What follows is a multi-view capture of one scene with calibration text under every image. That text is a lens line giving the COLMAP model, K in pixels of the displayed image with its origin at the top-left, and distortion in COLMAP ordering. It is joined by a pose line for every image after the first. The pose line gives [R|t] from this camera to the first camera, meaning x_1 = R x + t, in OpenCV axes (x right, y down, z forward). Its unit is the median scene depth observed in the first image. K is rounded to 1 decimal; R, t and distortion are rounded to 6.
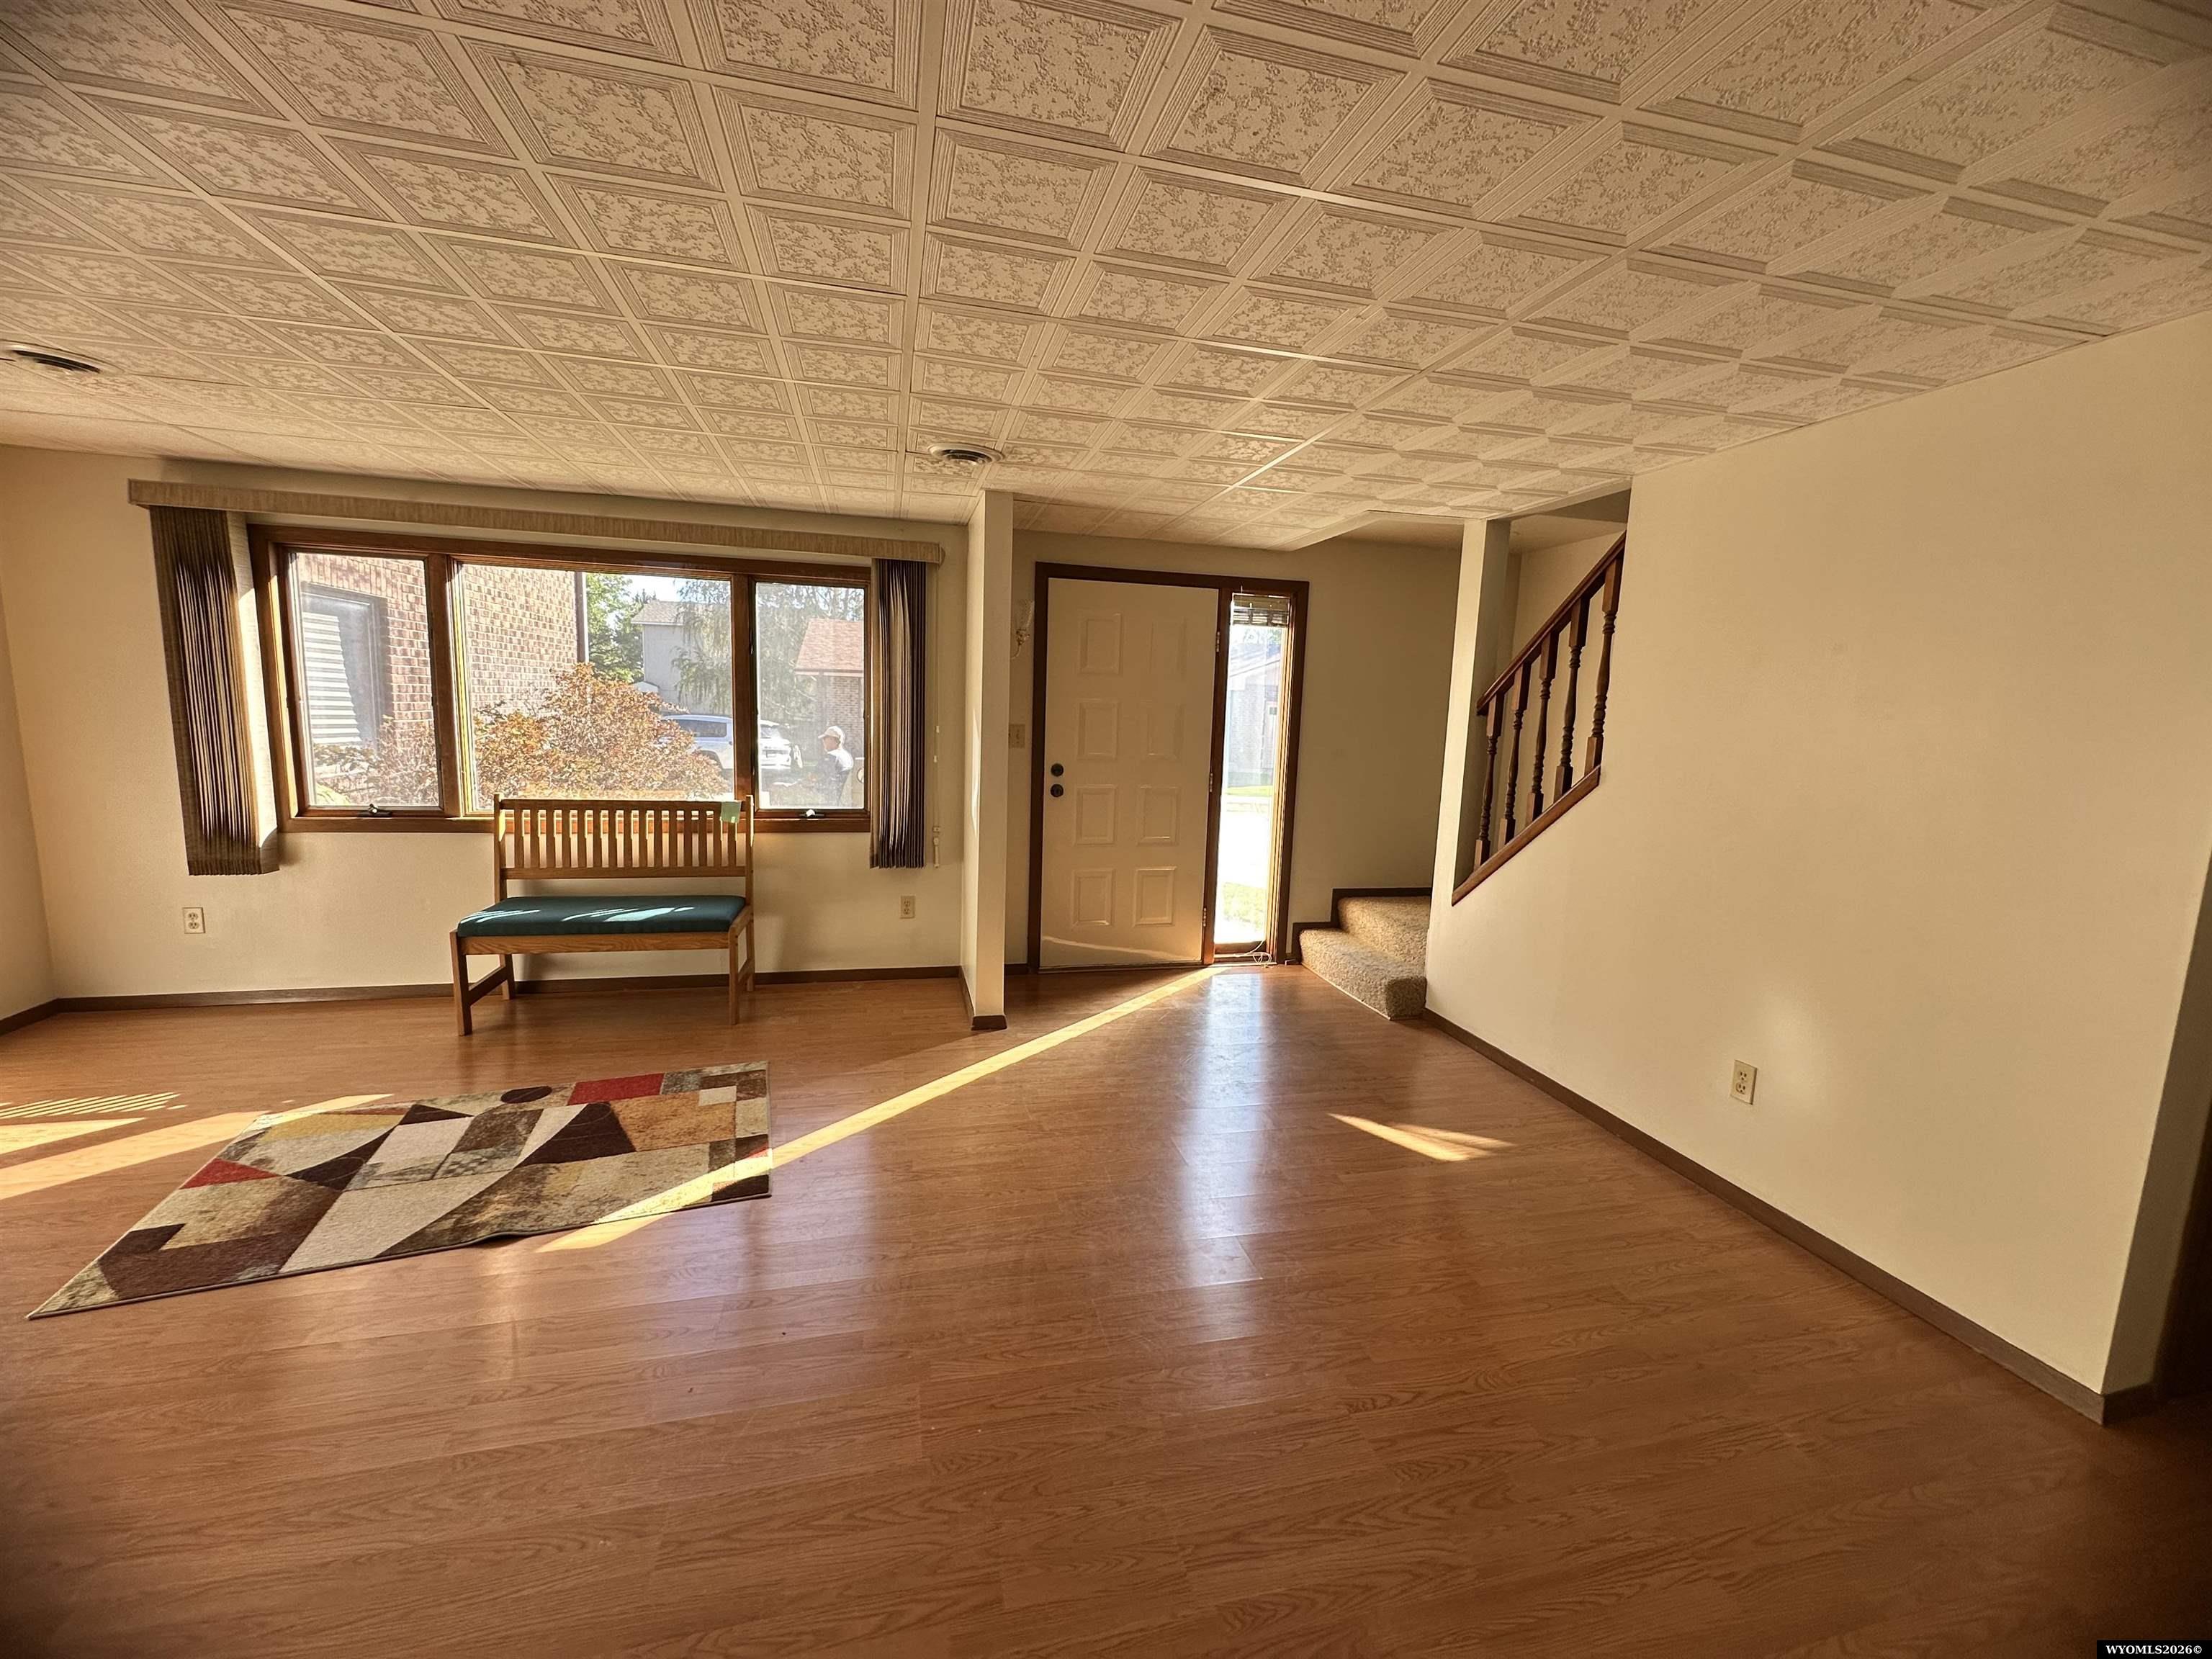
lens RADIAL K [[883.9, 0, 1091.3], [0, 883.9, 819.1], [0, 0, 1]] dist [-0.002520, 0.000855]
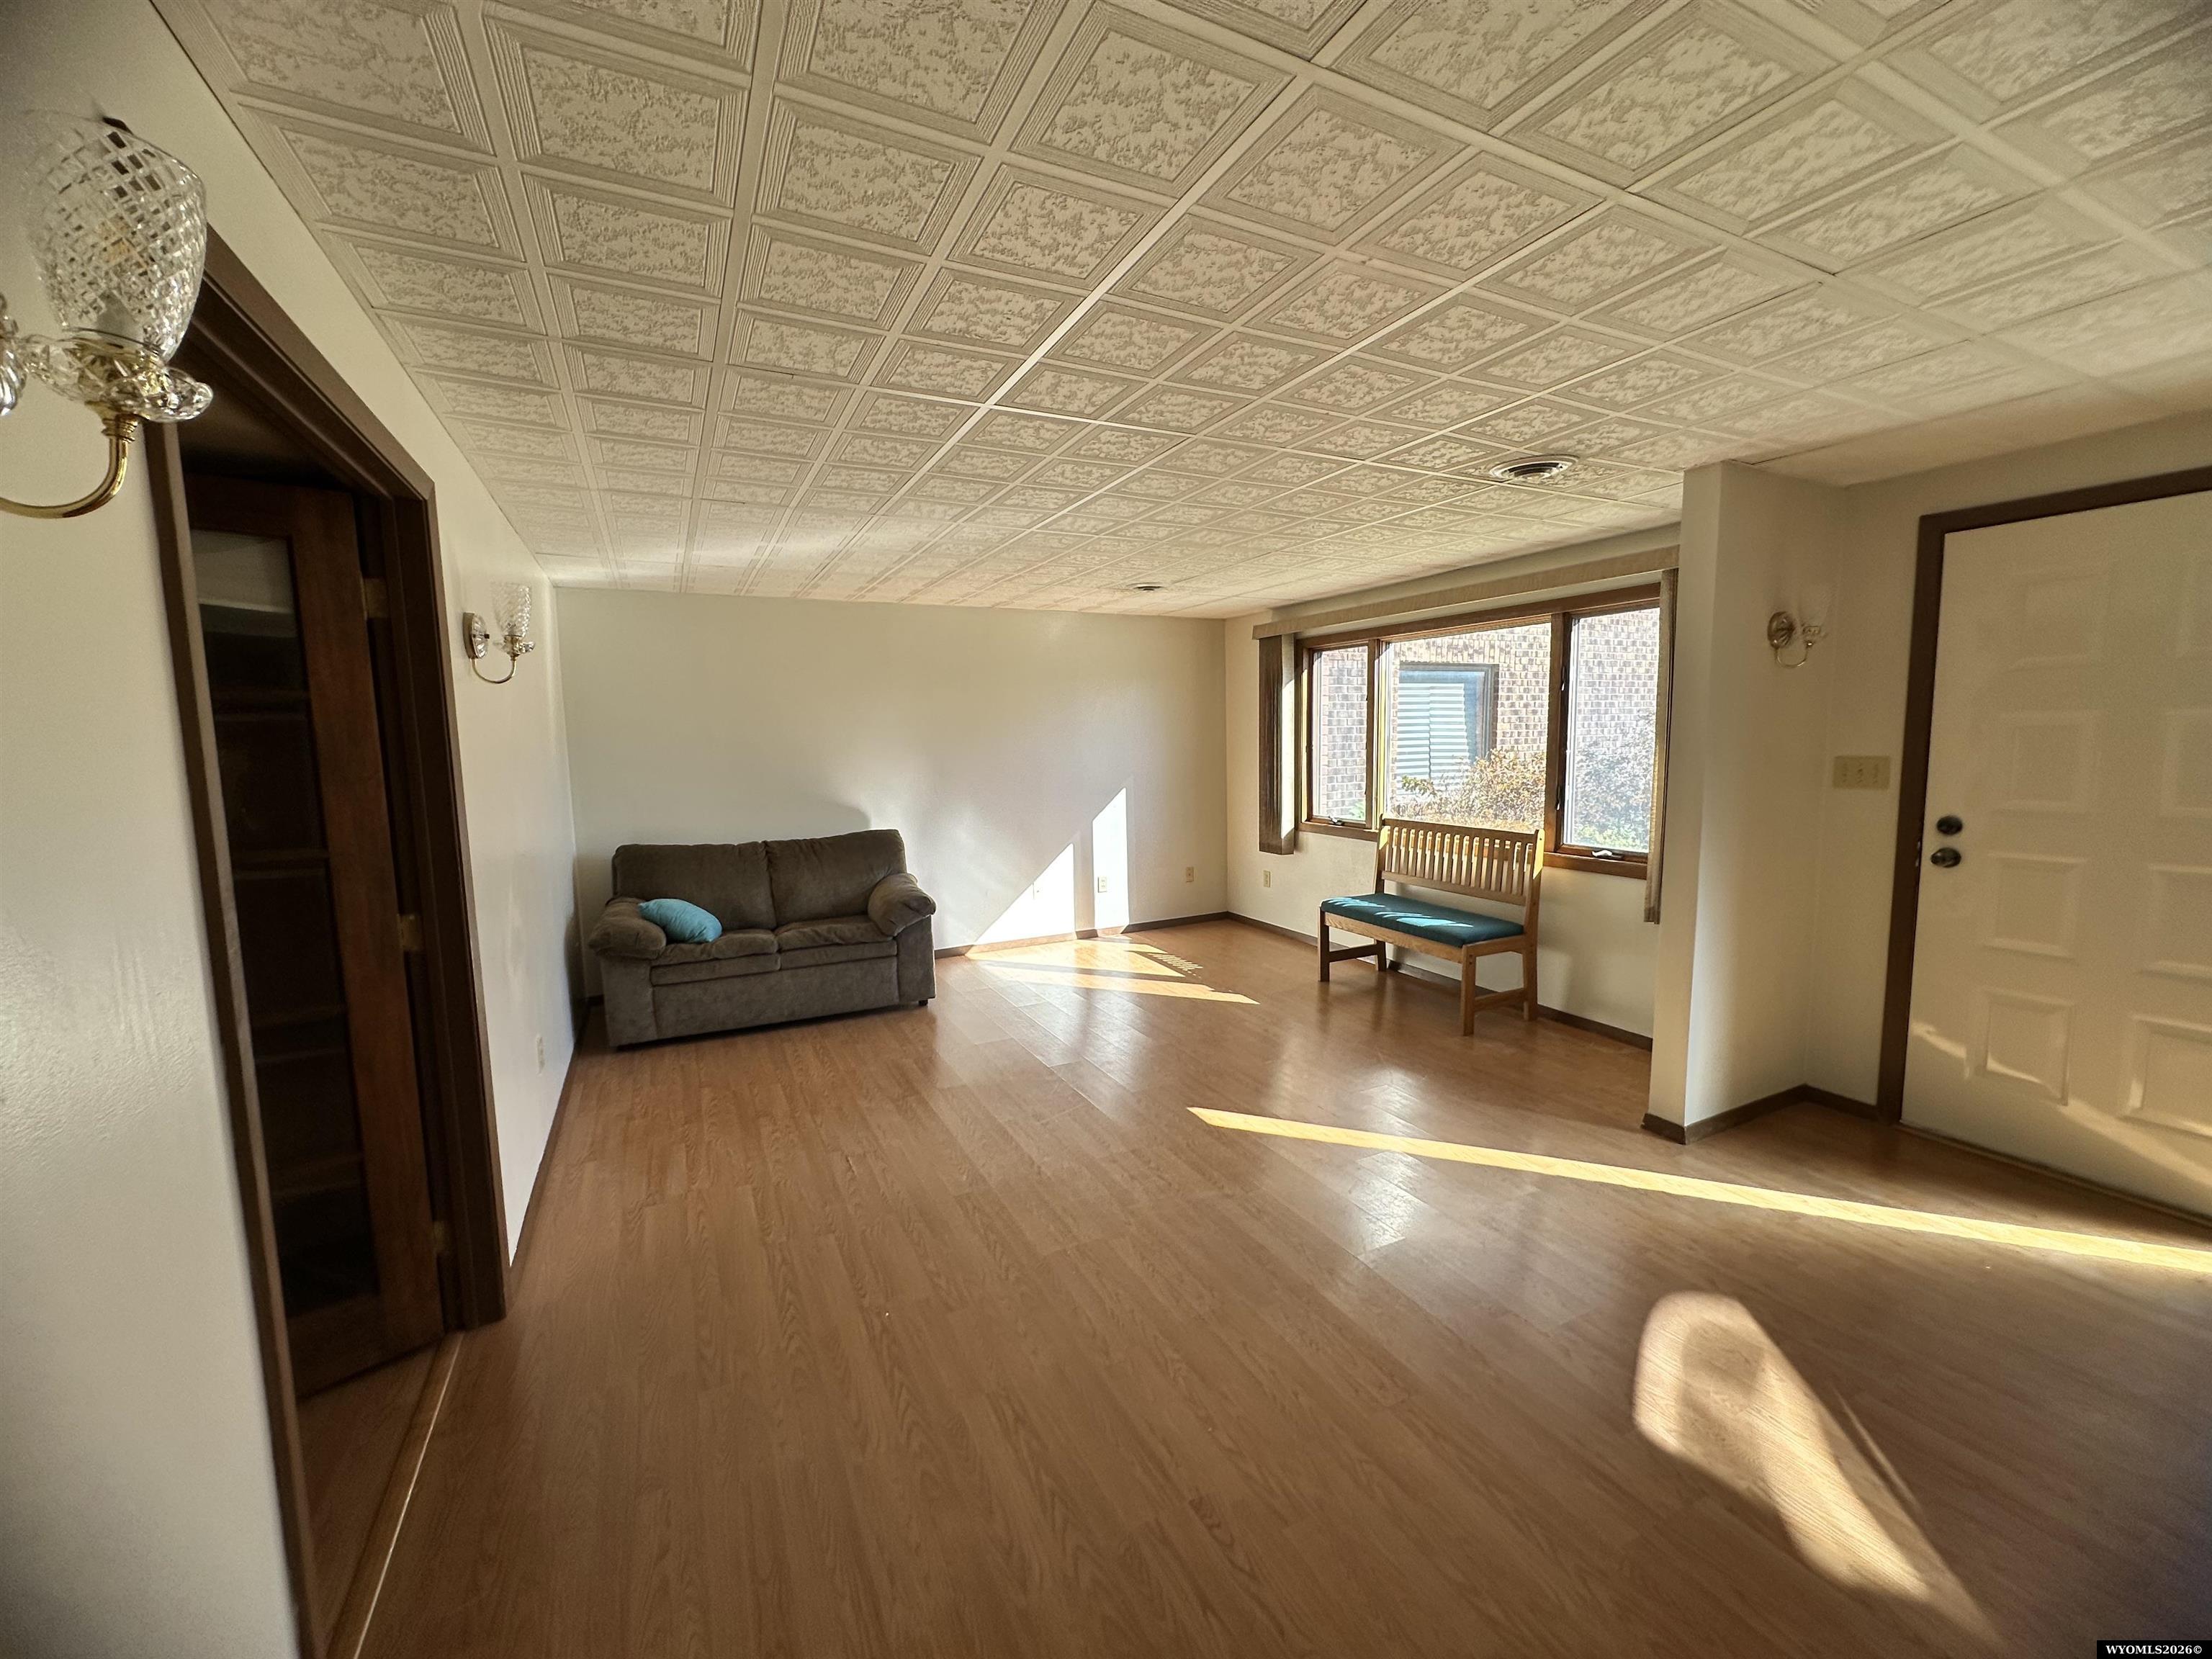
lens RADIAL K [[883.9, 0, 1120.0], [0, 883.9, 827.6], [0, 0, 1]] dist [-0.002520, 0.000855]
pose [[0.231206, 0.065408, -0.970704, 0.528273], [-0.096886, 0.994326, 0.043923, -0.028357], [0.968068, 0.083893, 0.236232, 0.307412]]
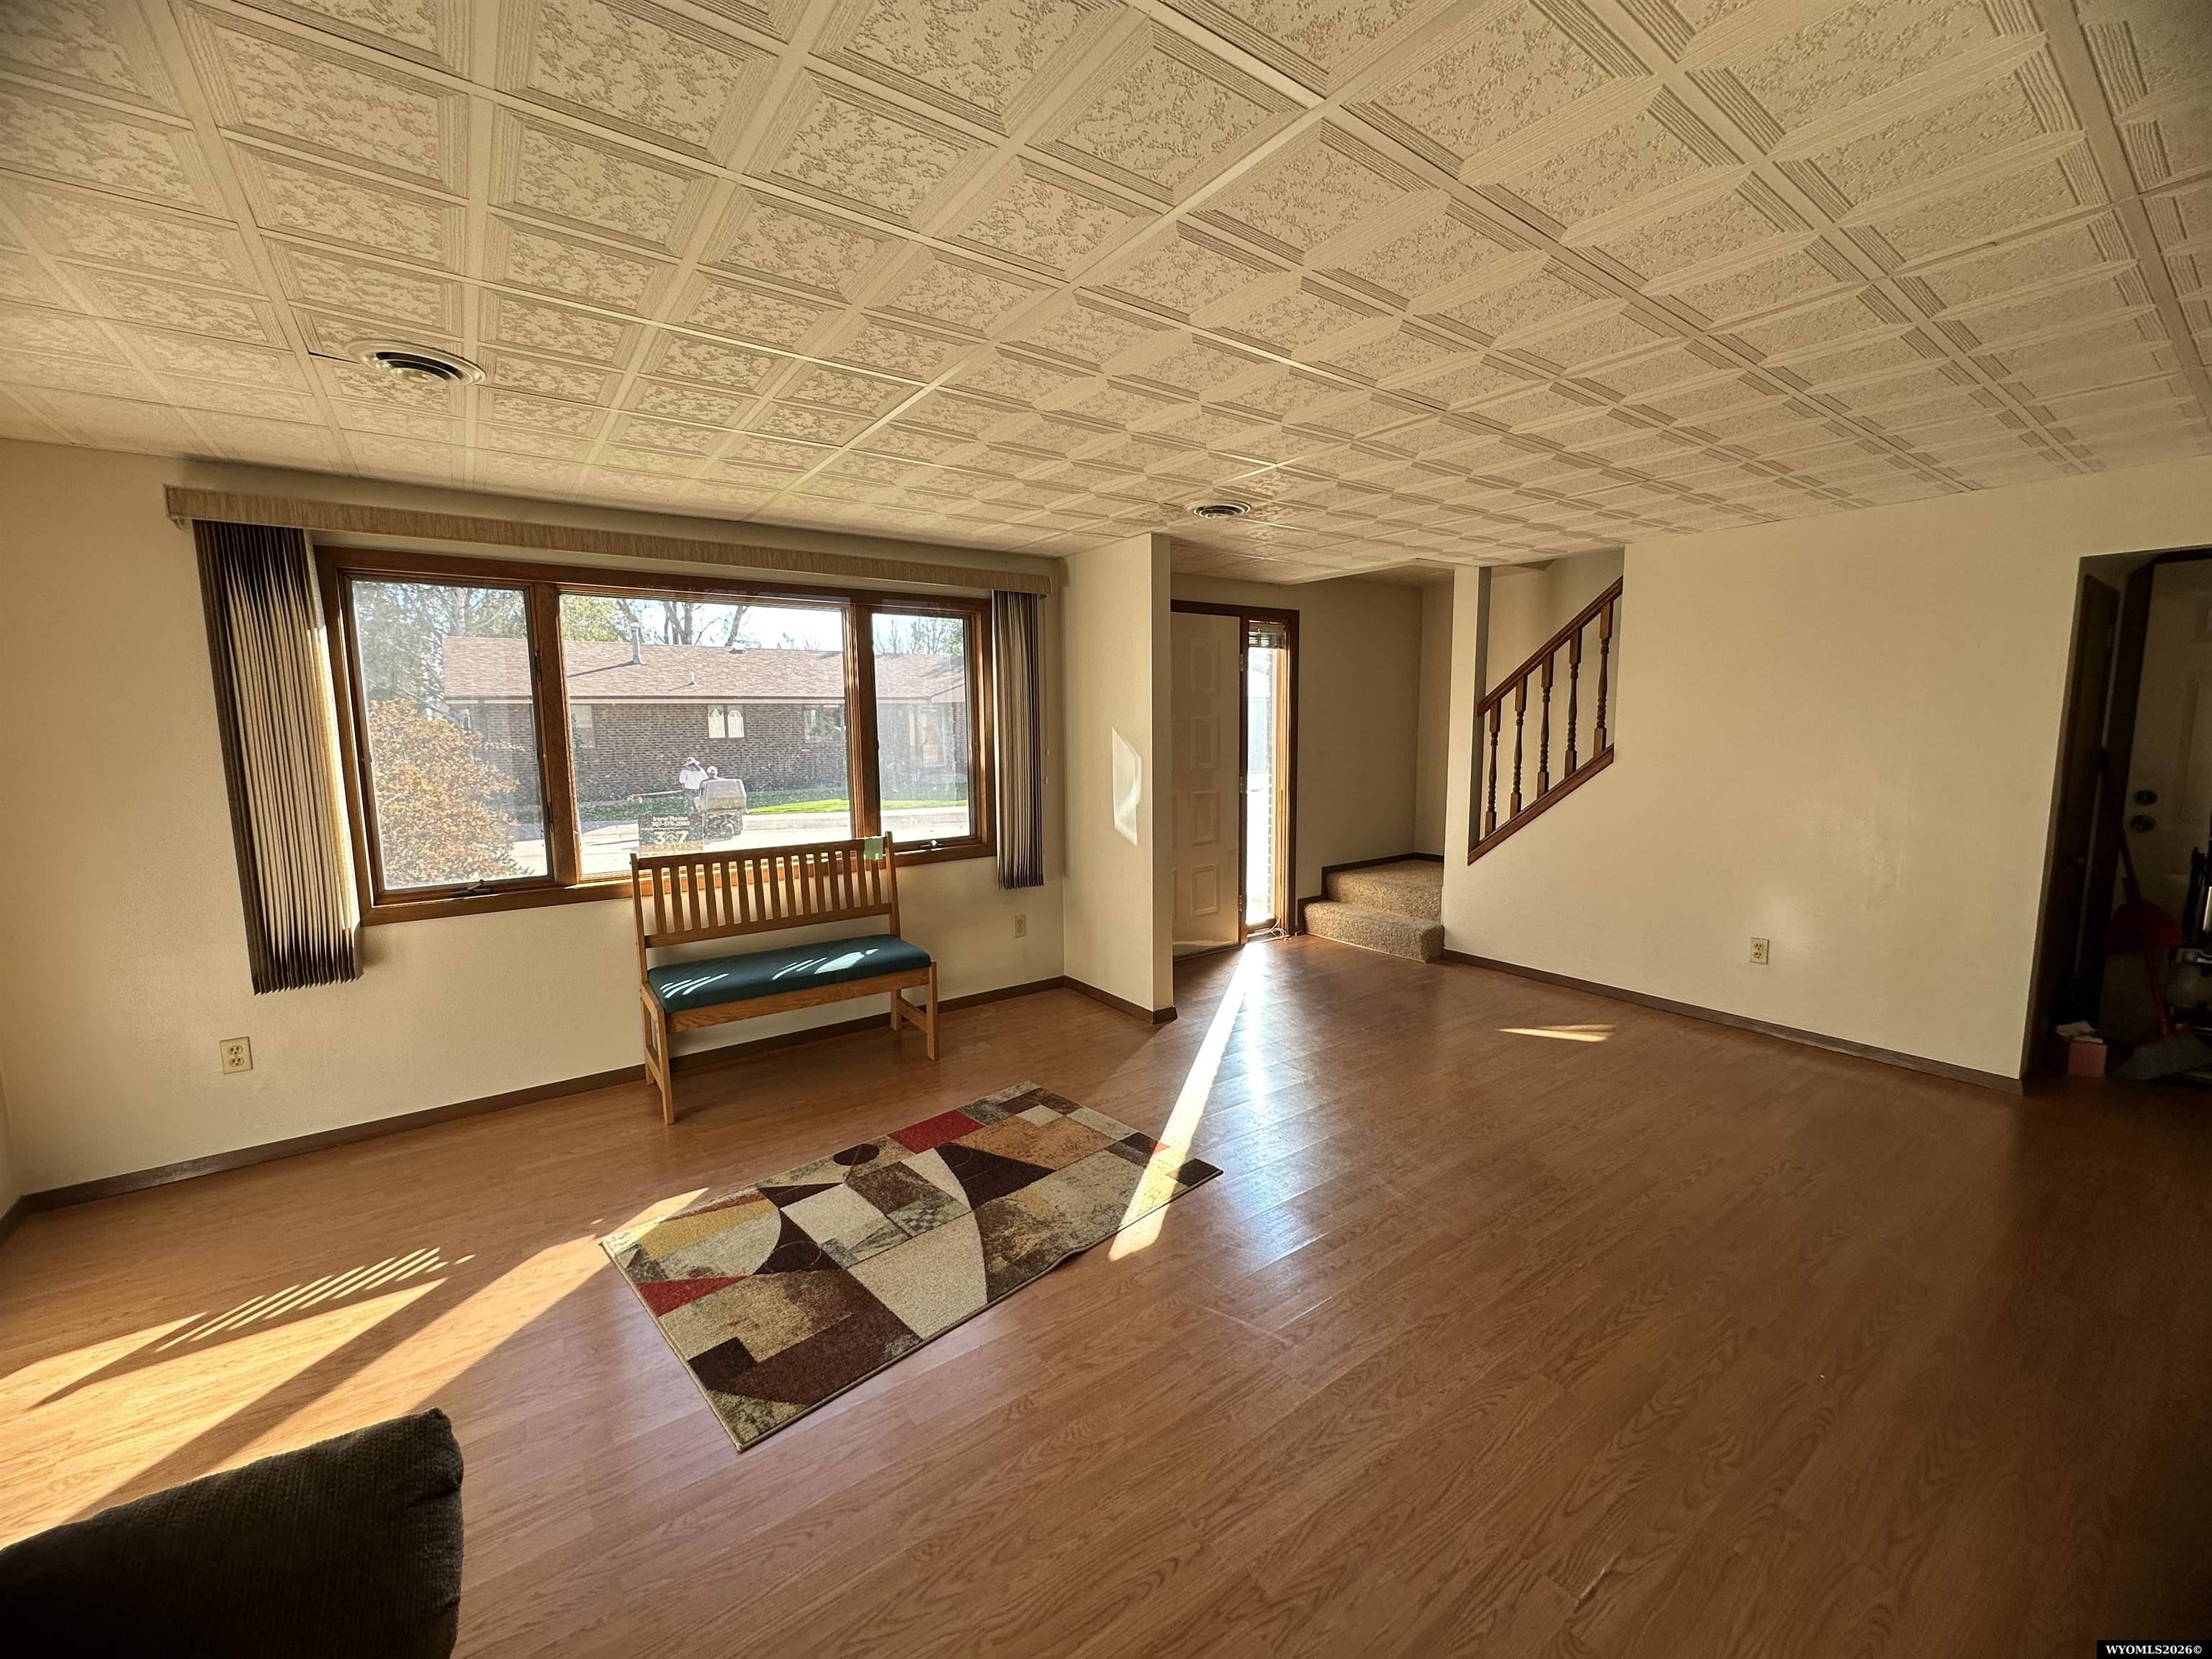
lens RADIAL K [[883.9, 0, 1092.3], [0, 883.9, 804.7], [0, 0, 1]] dist [-0.002520, 0.000855]
pose [[0.927150, -0.083046, 0.365372, -0.567429], [0.097148, 0.995062, -0.020349, -0.013472], [-0.361878, 0.054362, 0.930639, 0.007146]]
